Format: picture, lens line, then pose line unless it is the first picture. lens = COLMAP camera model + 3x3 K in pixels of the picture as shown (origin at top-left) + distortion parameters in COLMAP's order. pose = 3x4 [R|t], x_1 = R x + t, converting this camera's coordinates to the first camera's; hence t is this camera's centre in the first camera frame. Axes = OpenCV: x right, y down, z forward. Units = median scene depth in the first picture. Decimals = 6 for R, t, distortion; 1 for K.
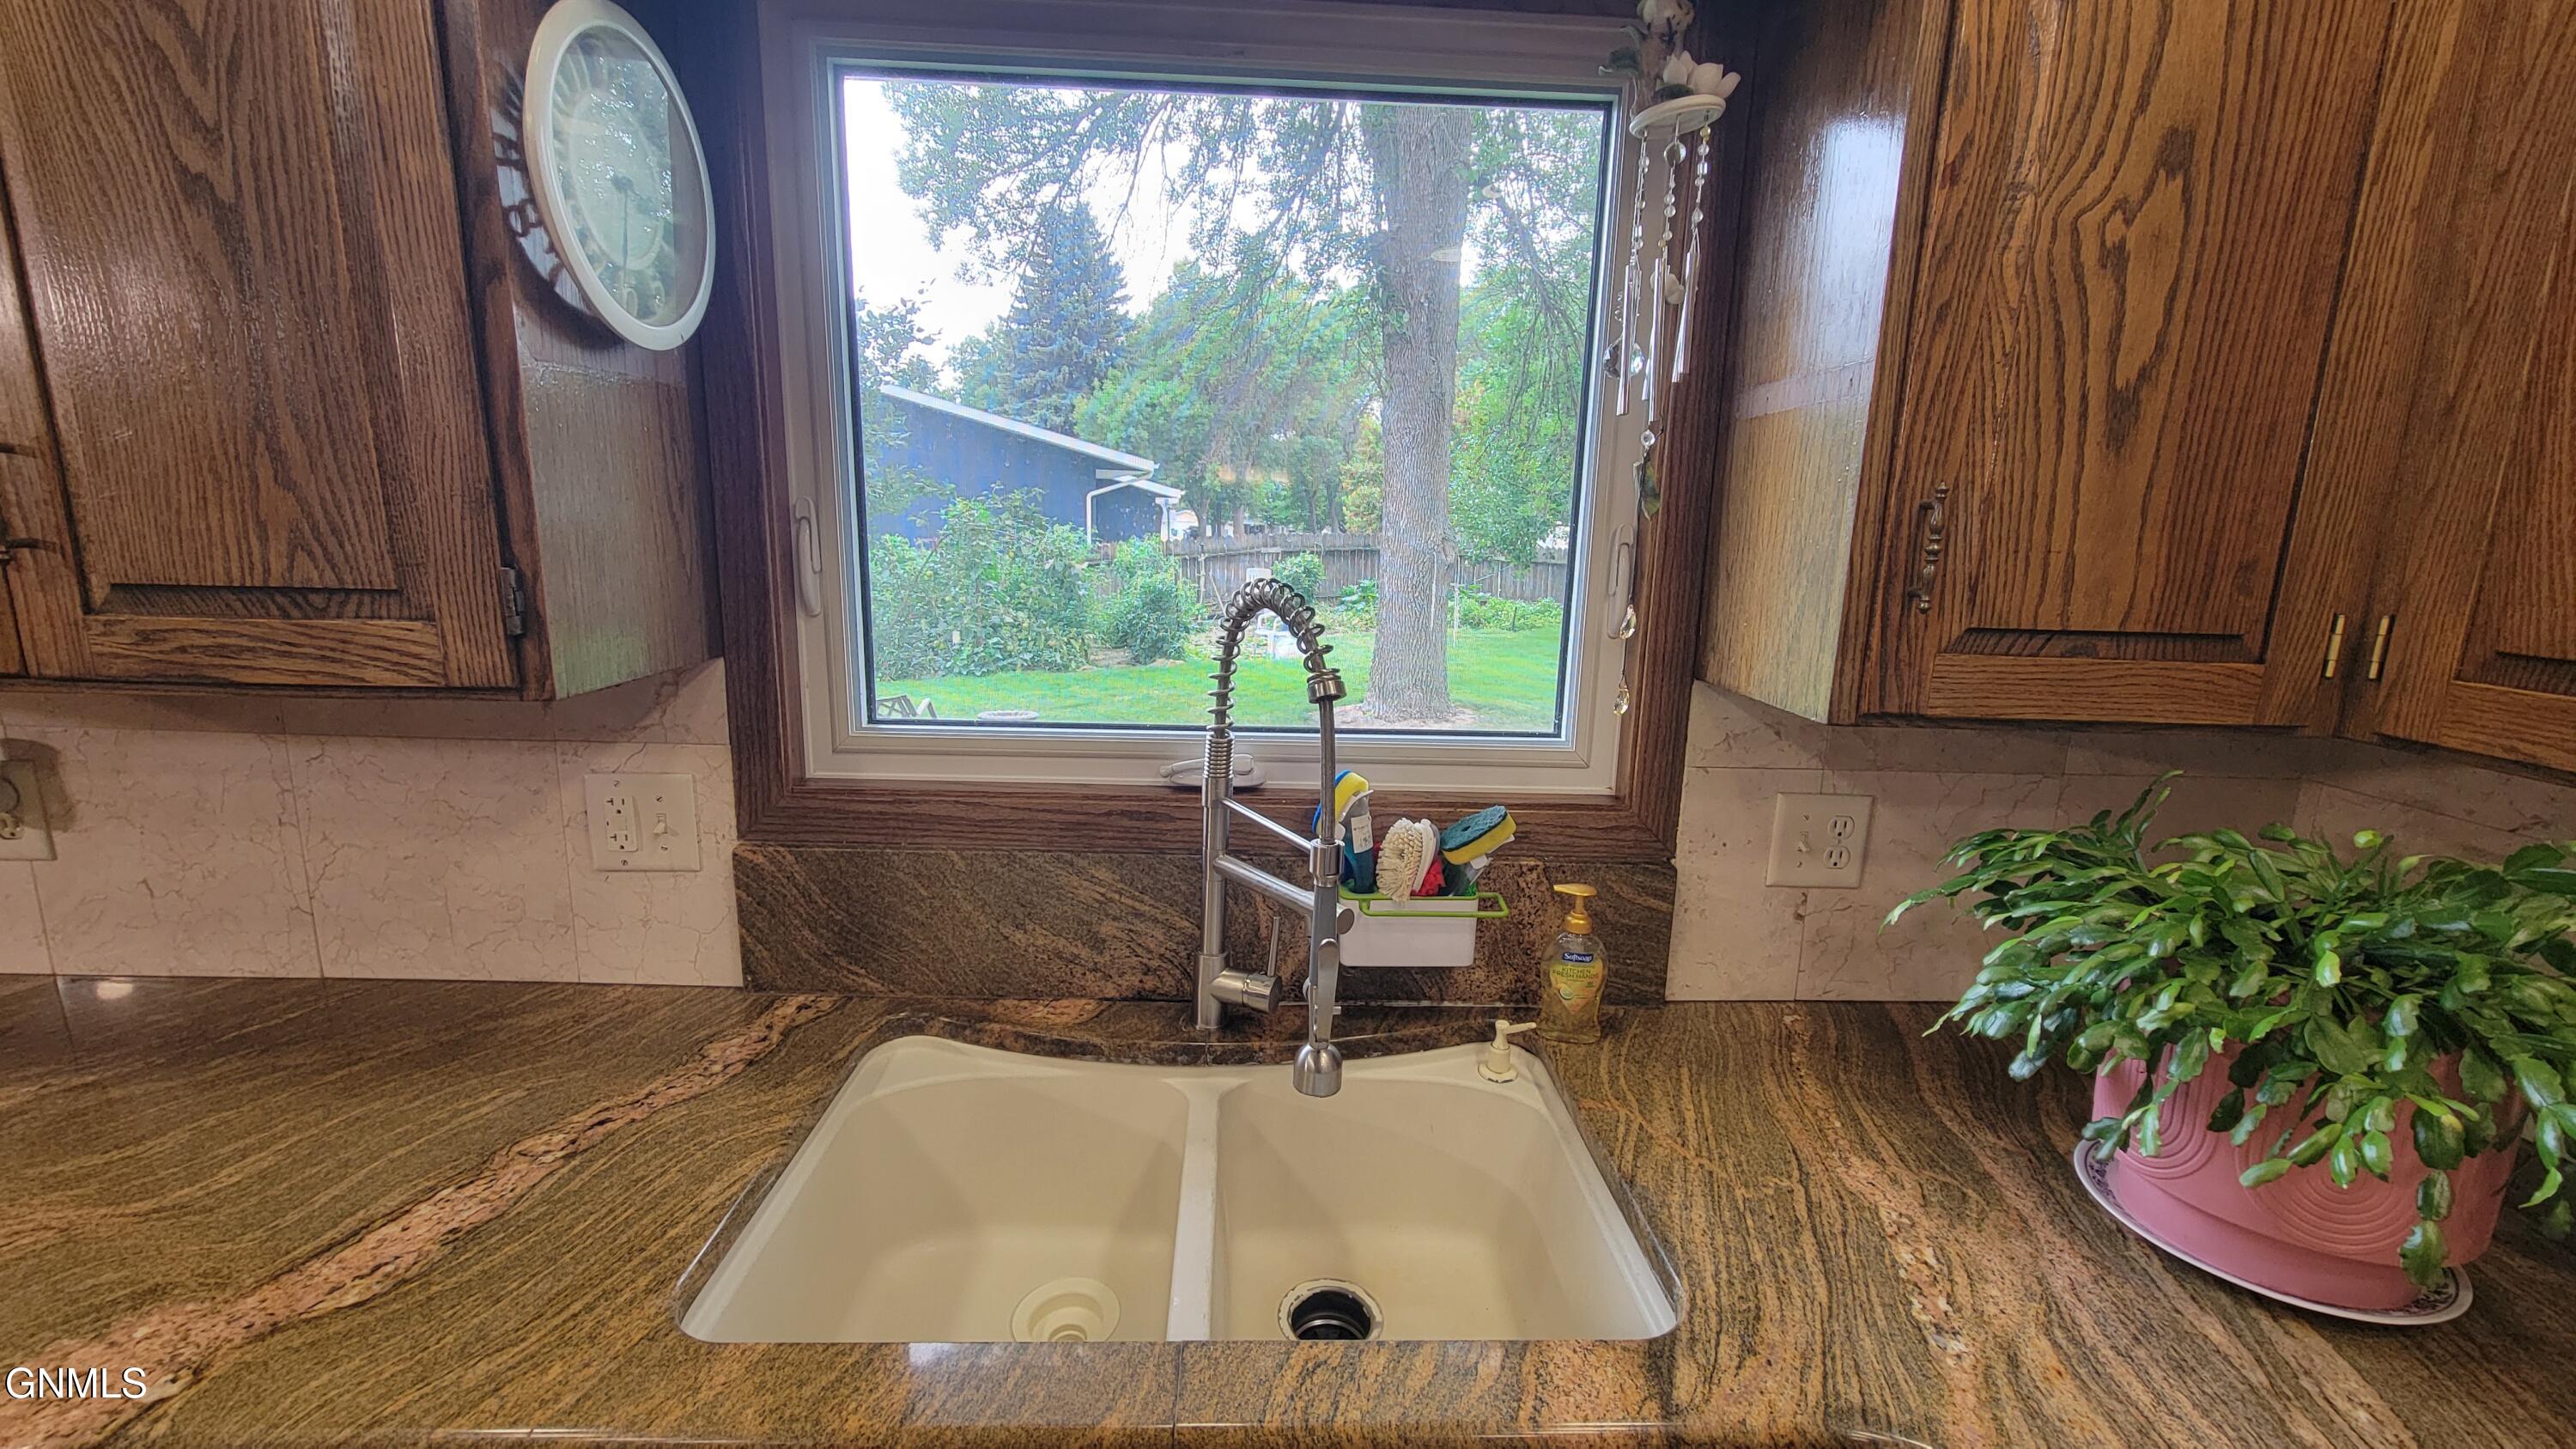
lens RADIAL K [[1050.4, 0, 1279.2], [0, 1050.4, 727.9], [0, 0, 1]] dist [0.002332, -0.001981]
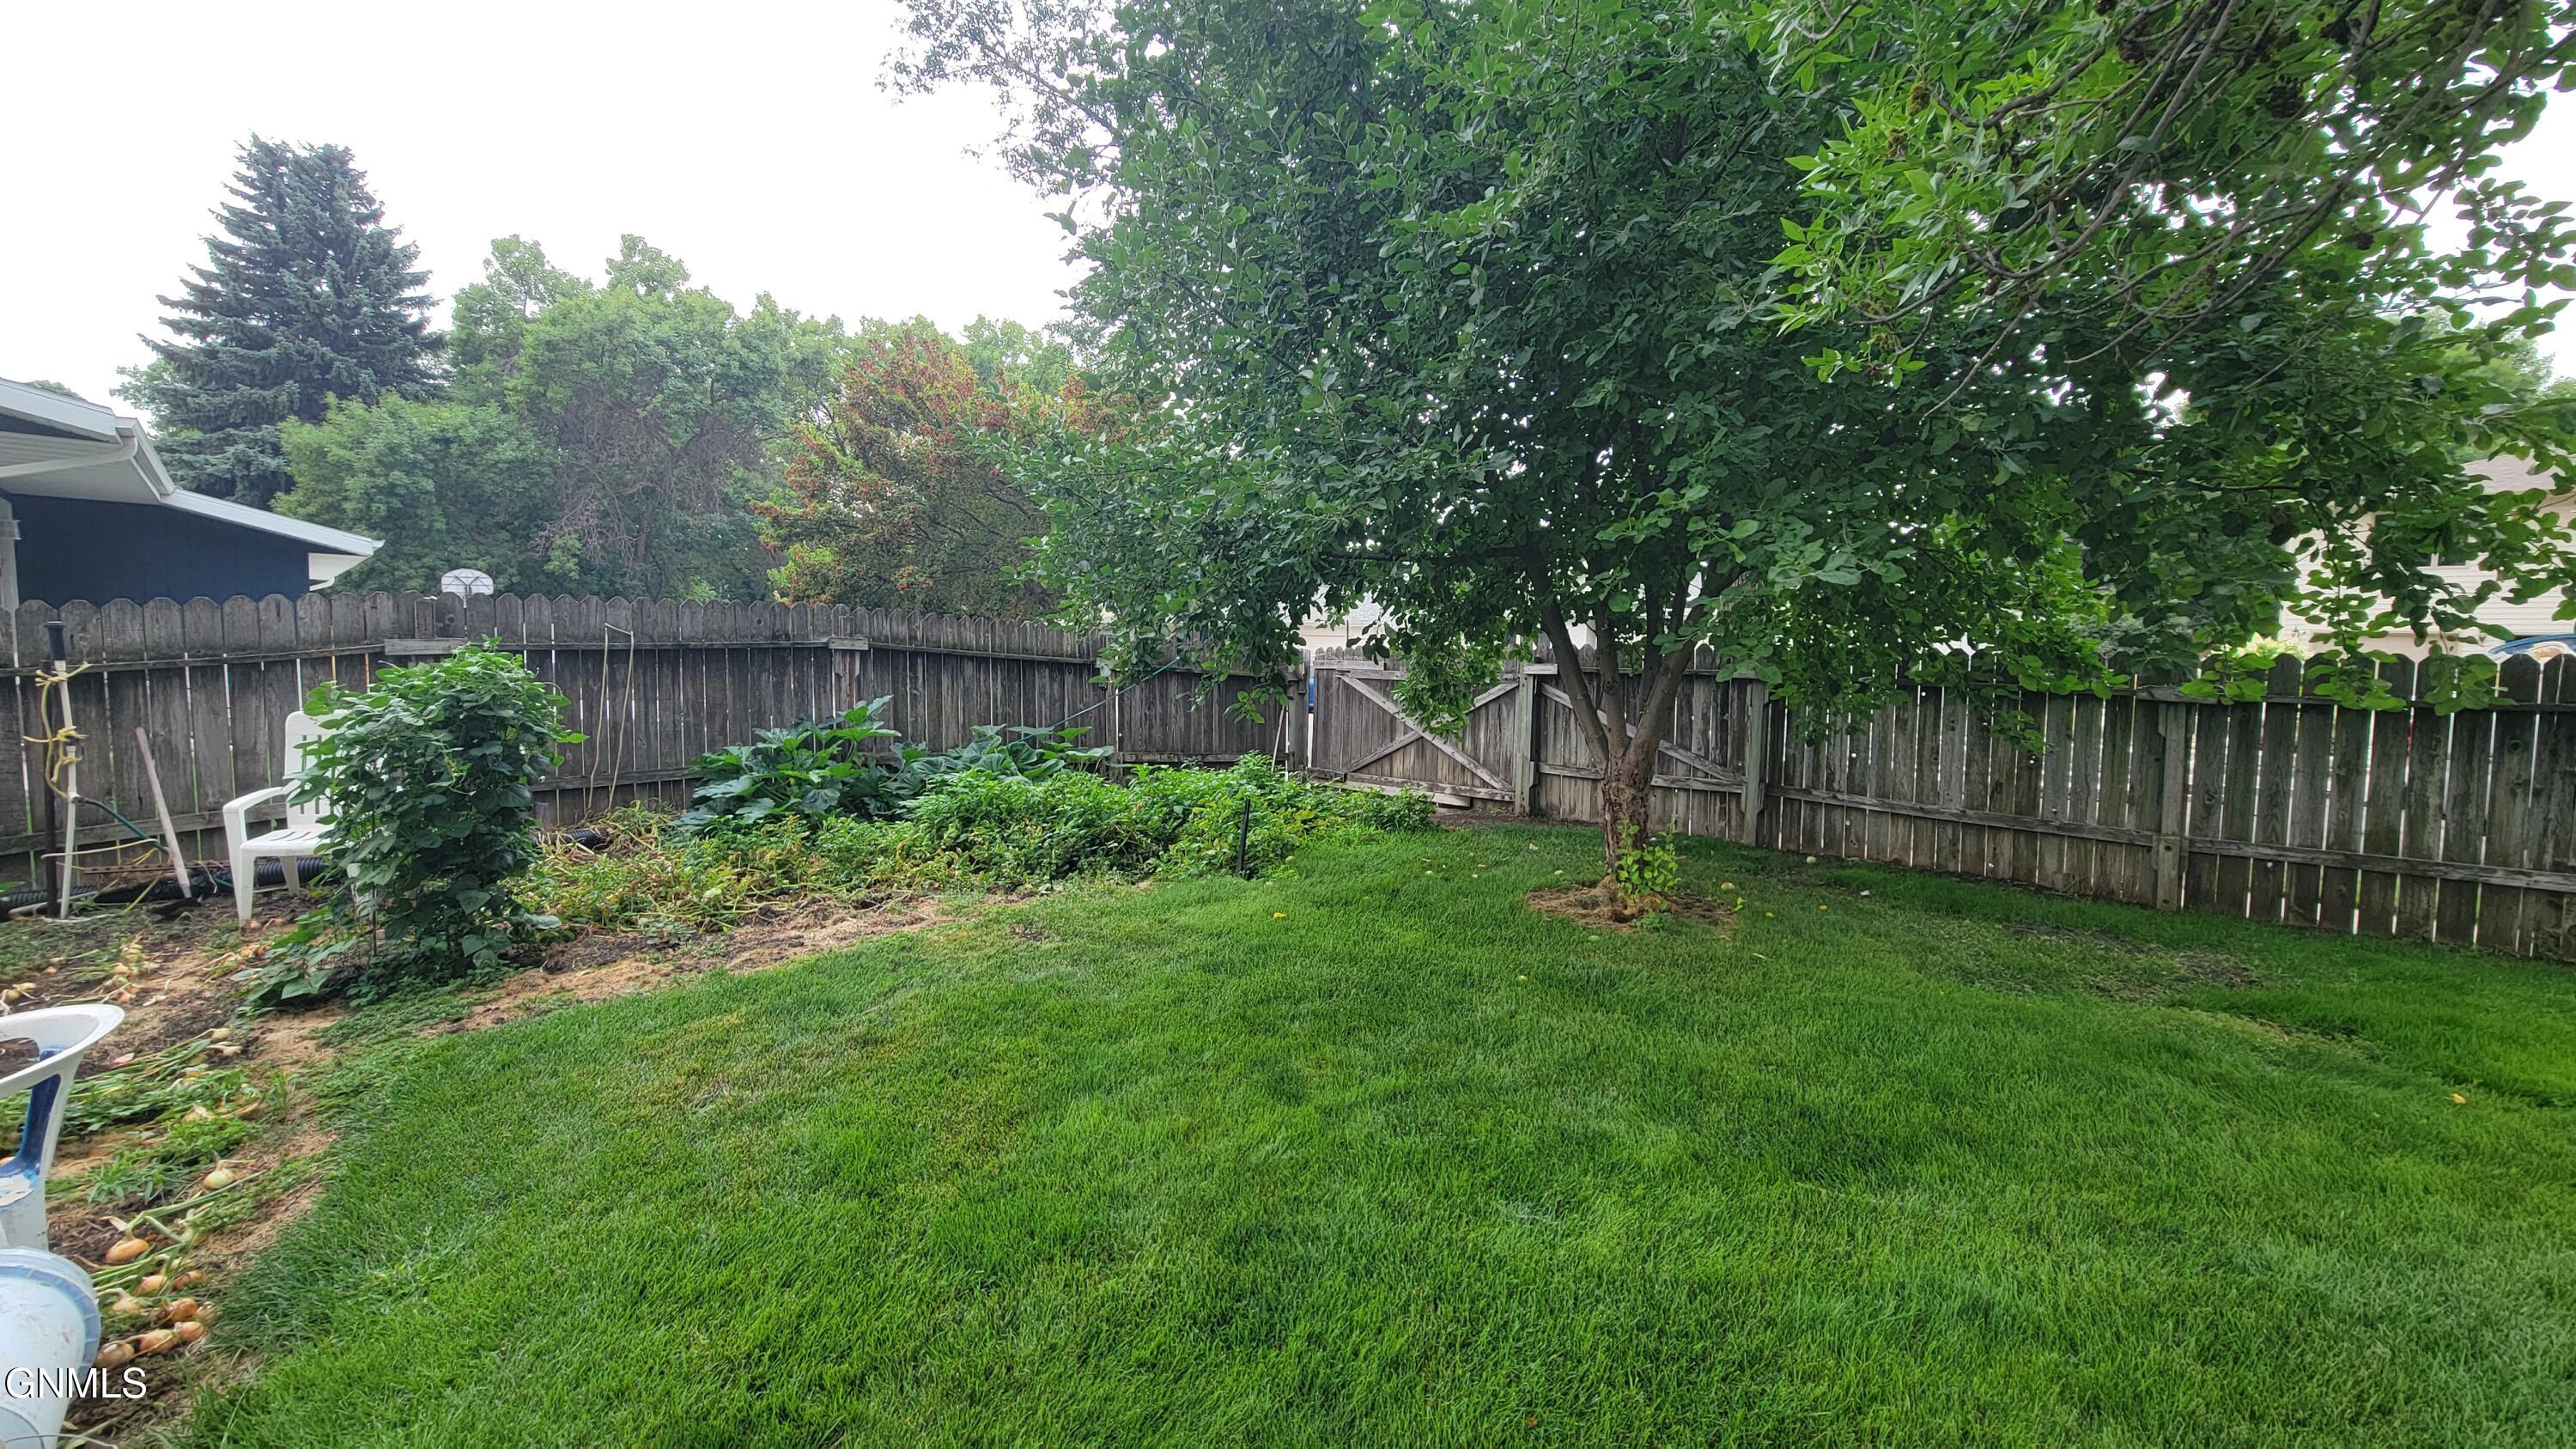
lens RADIAL K [[1050.4, 0, 1288.8], [0, 1050.4, 728.7], [0, 0, 1]] dist [0.002332, -0.001981]
pose [[0.886576, -0.040530, 0.460804, 1.085279], [0.091487, 0.991841, -0.088781, -1.424672], [-0.453446, 0.120868, 0.883050, 9.331628]]
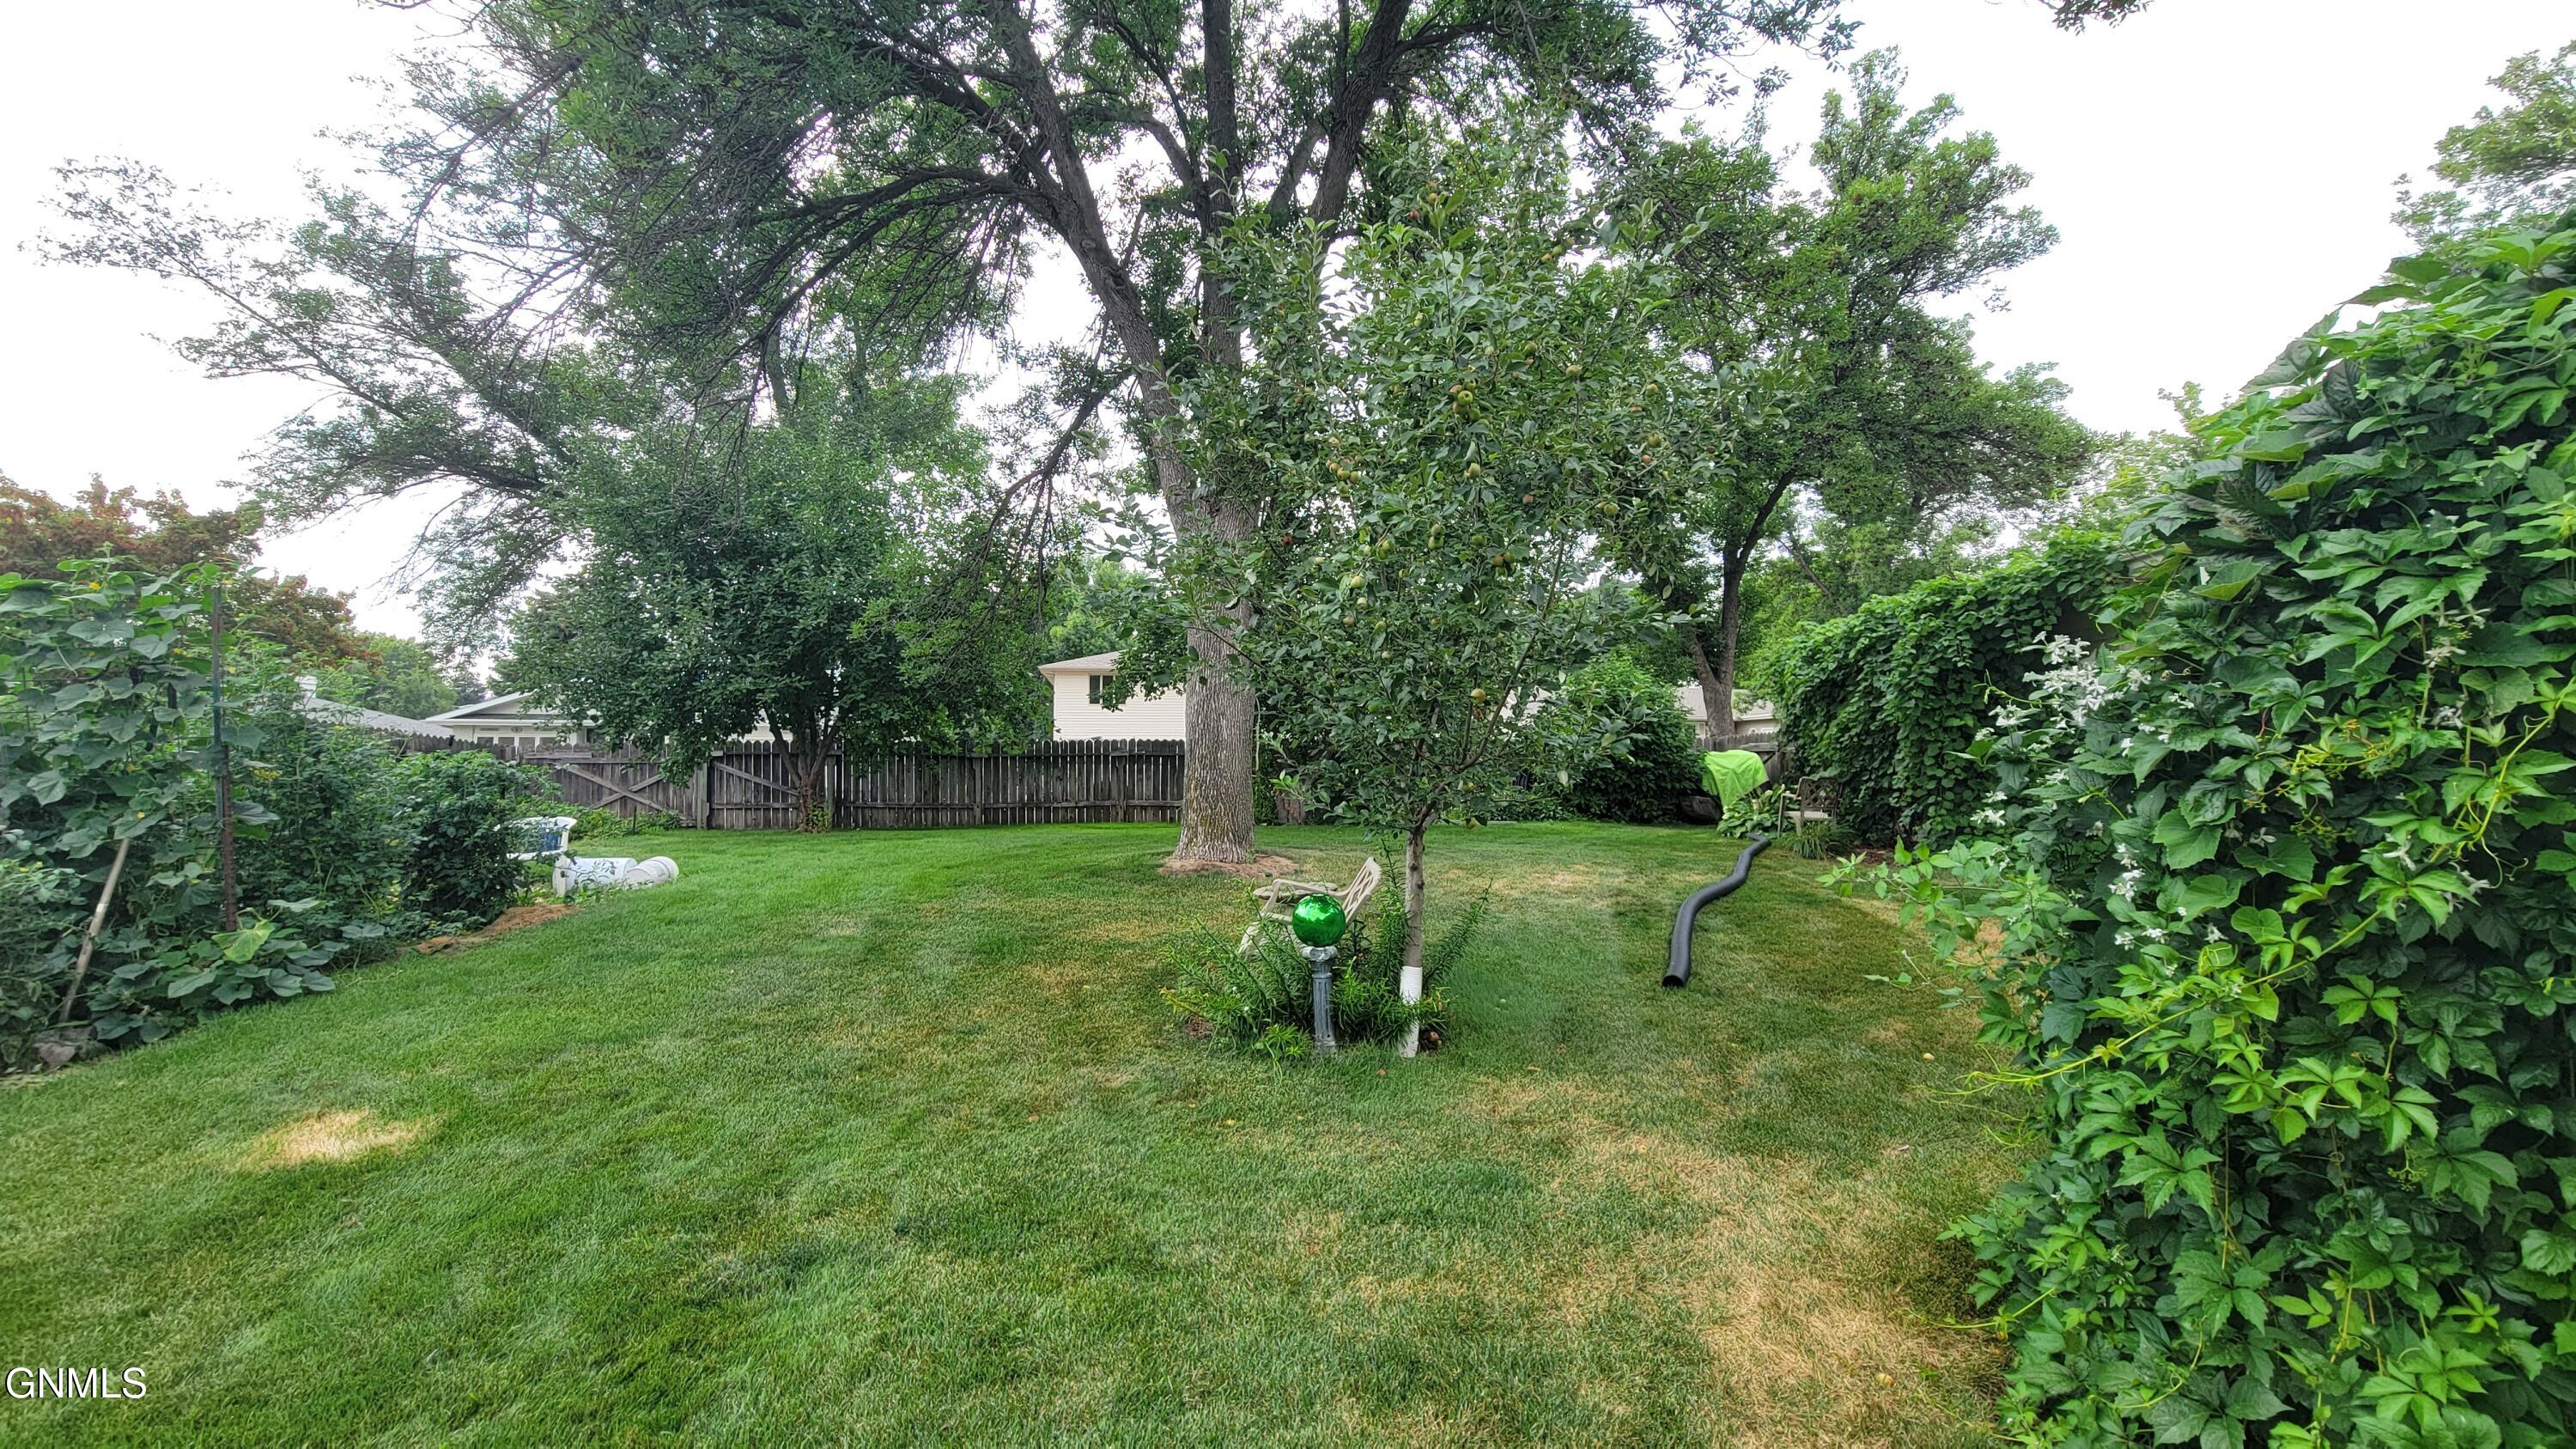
lens RADIAL K [[1050.4, 0, 1289.9], [0, 1050.4, 722.5], [0, 0, 1]] dist [0.002332, -0.001981]
pose [[0.144471, 0.020579, 0.989295, -6.414088], [0.200133, 0.978513, -0.049580, -0.530008], [-0.969059, 0.205154, 0.137248, 5.646812]]
